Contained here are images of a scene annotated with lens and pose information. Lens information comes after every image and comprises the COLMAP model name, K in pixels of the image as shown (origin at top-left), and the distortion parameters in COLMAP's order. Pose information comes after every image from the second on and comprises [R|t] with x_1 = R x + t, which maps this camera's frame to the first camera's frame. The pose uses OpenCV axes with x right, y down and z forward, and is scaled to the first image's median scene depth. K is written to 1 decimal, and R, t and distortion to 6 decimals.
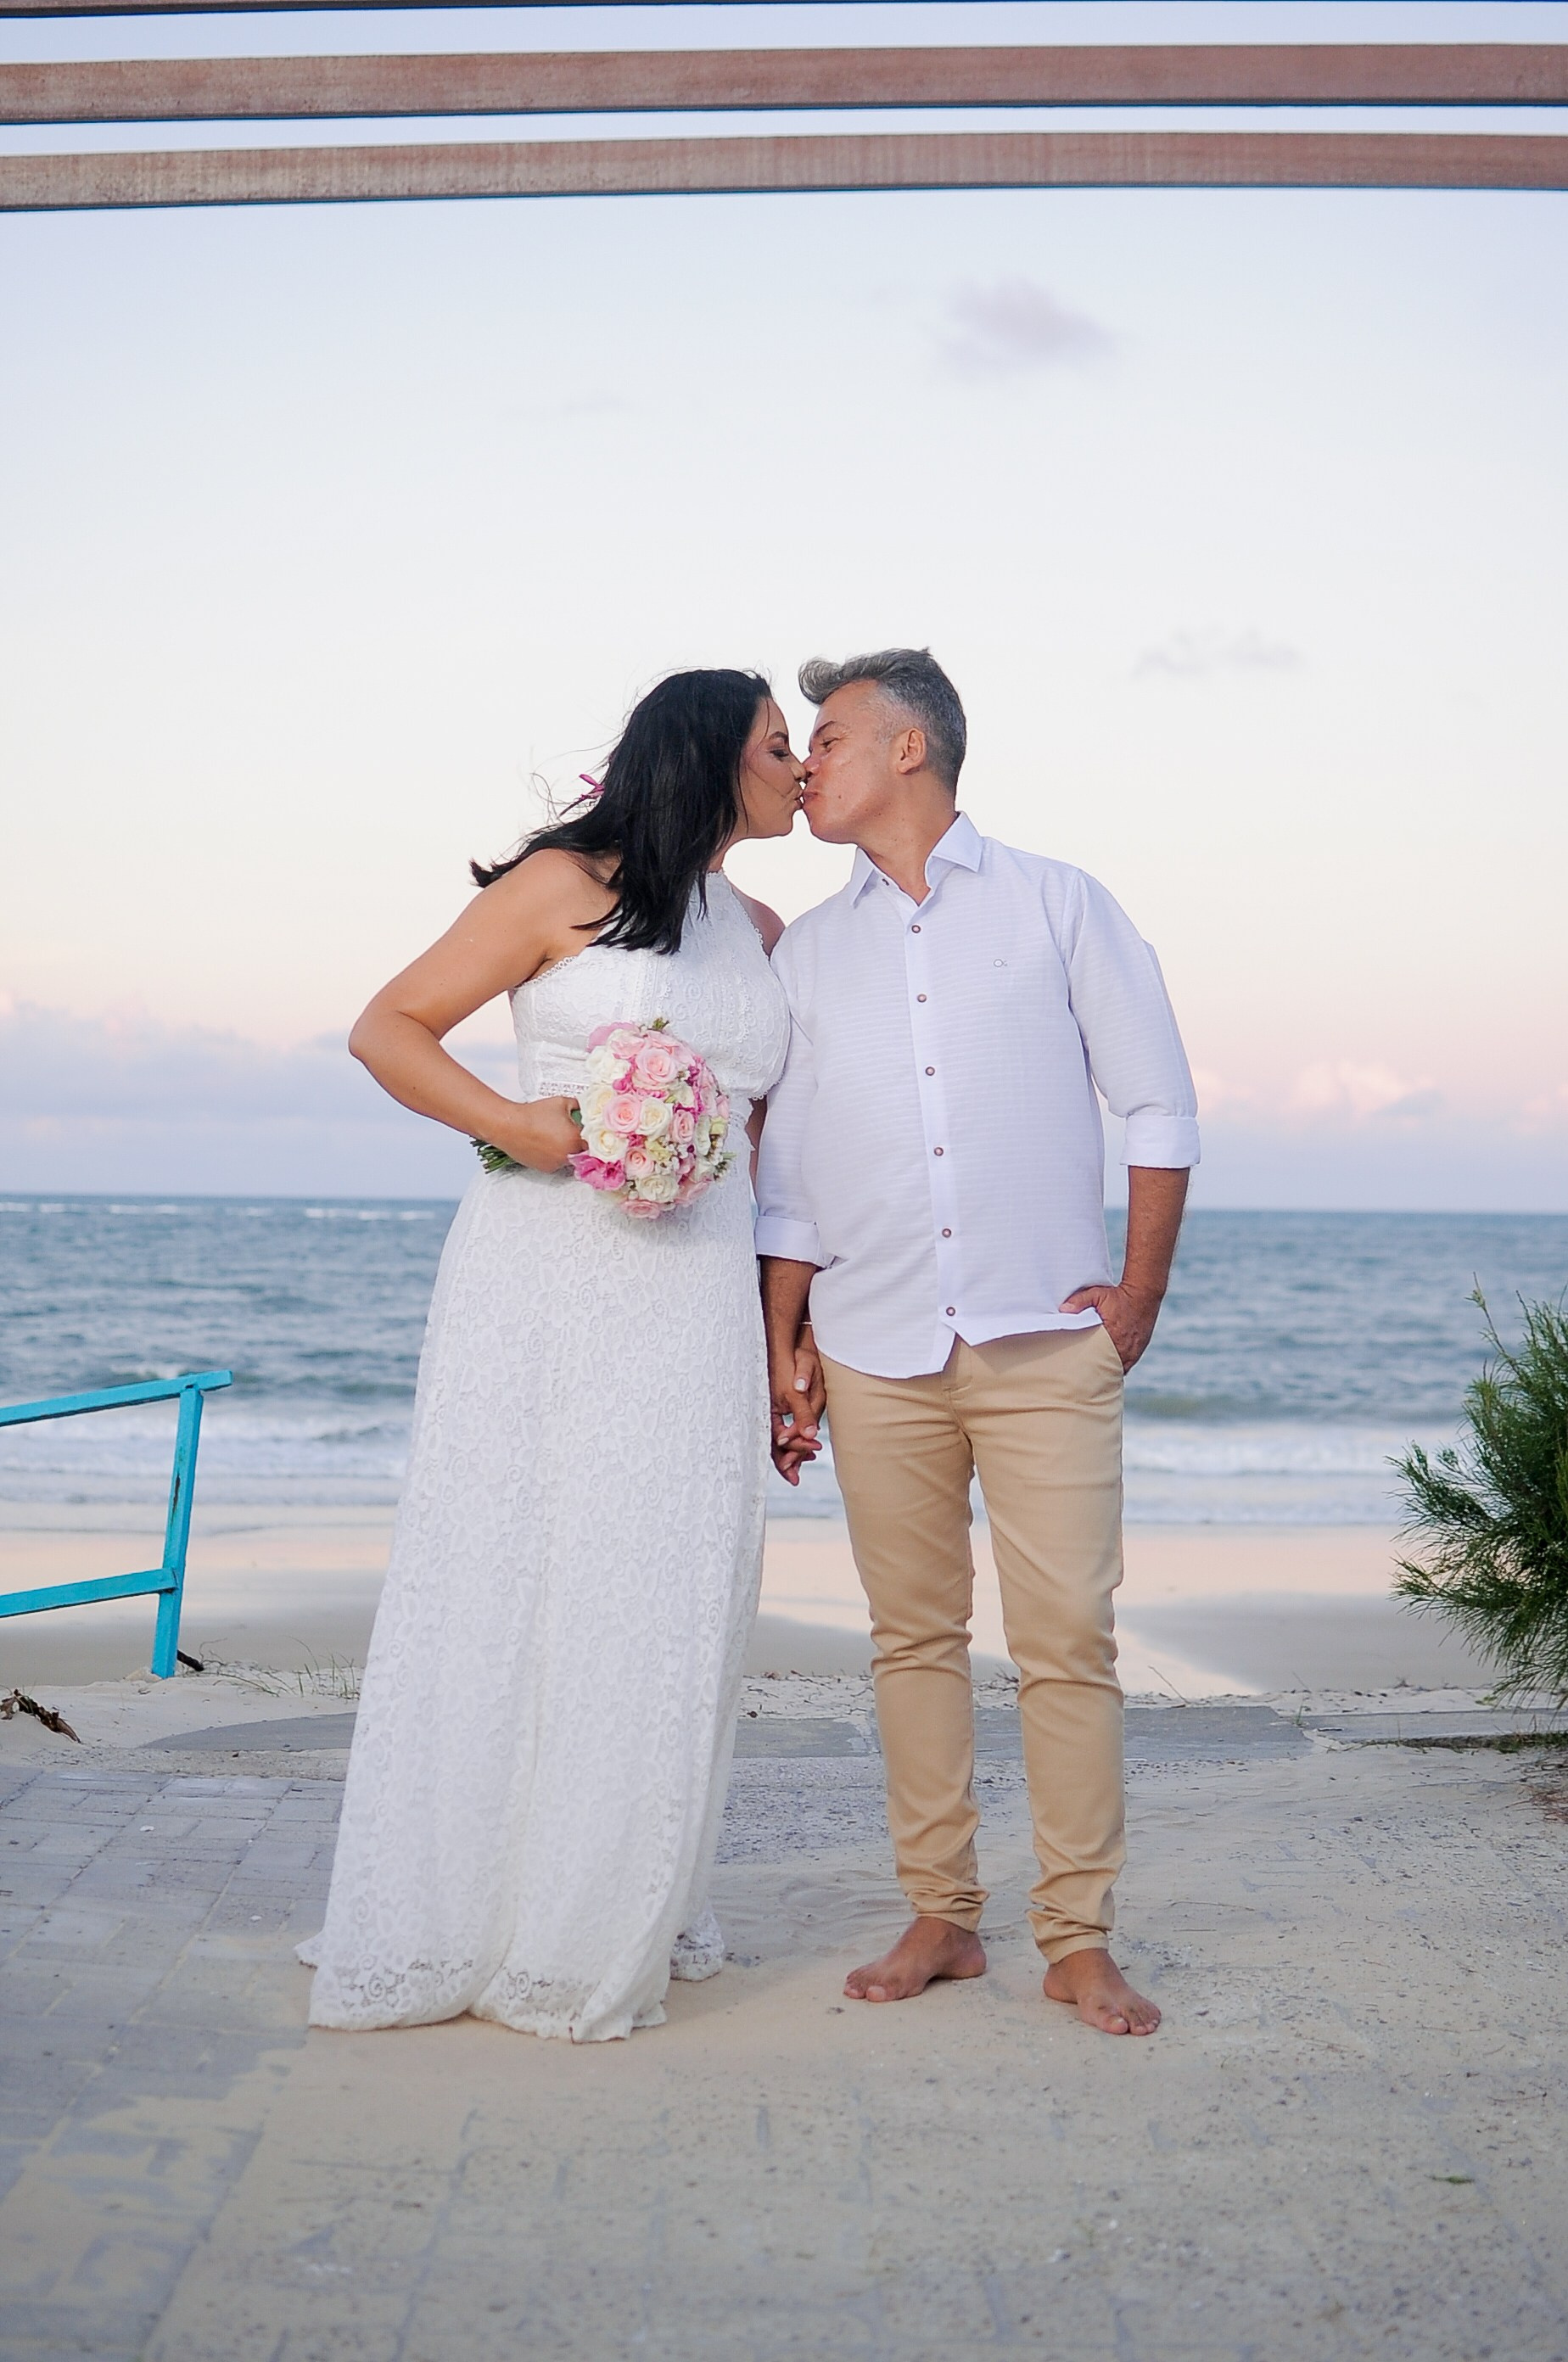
lens RADIAL K [[3686.2, 0, 778.2], [0, 3686.2, 1162.6], [0, 0, 1]] dist [-0.151744, 0.000000]
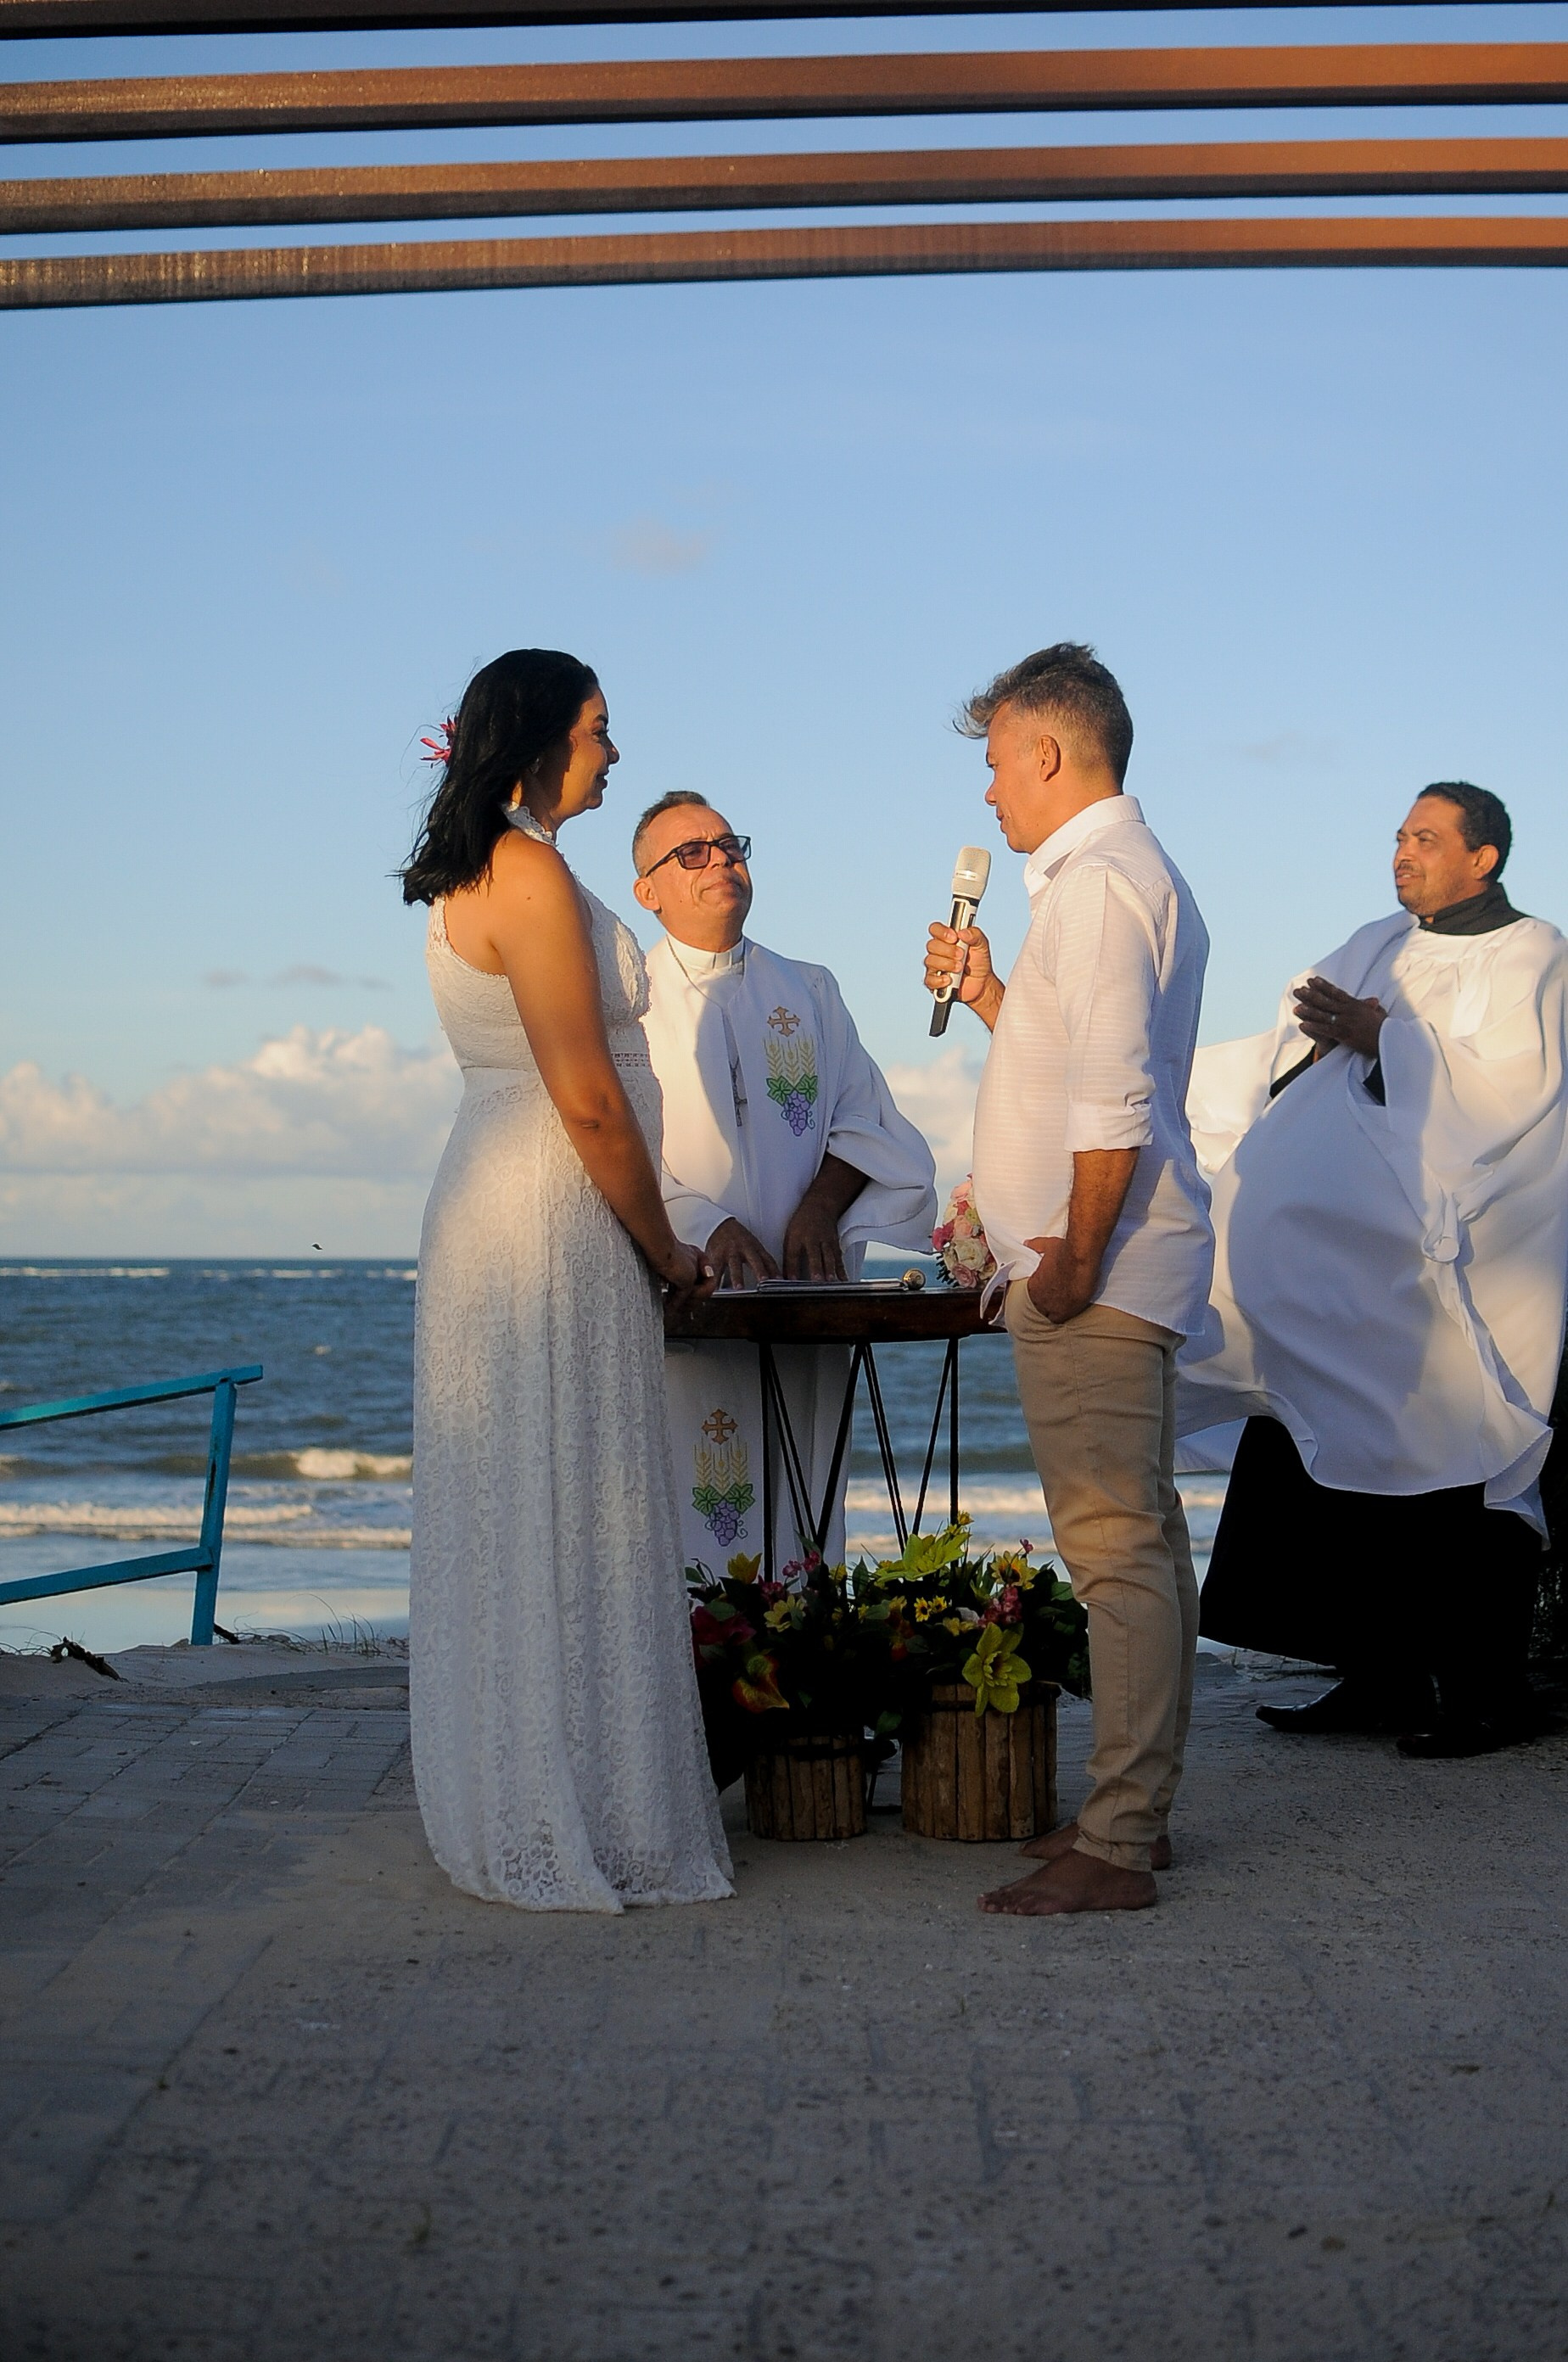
lens RADIAL K [[3686.2, 0, 760.0], [0, 3686.2, 1180.9], [0, 0, 1]] dist [-0.151744, 0.000000]
pose [[0.999769, -0.011510, -0.018156, 0.046137], [0.011308, 0.999873, -0.011209, 0.039734], [0.018283, 0.011001, 0.999772, -0.209538]]
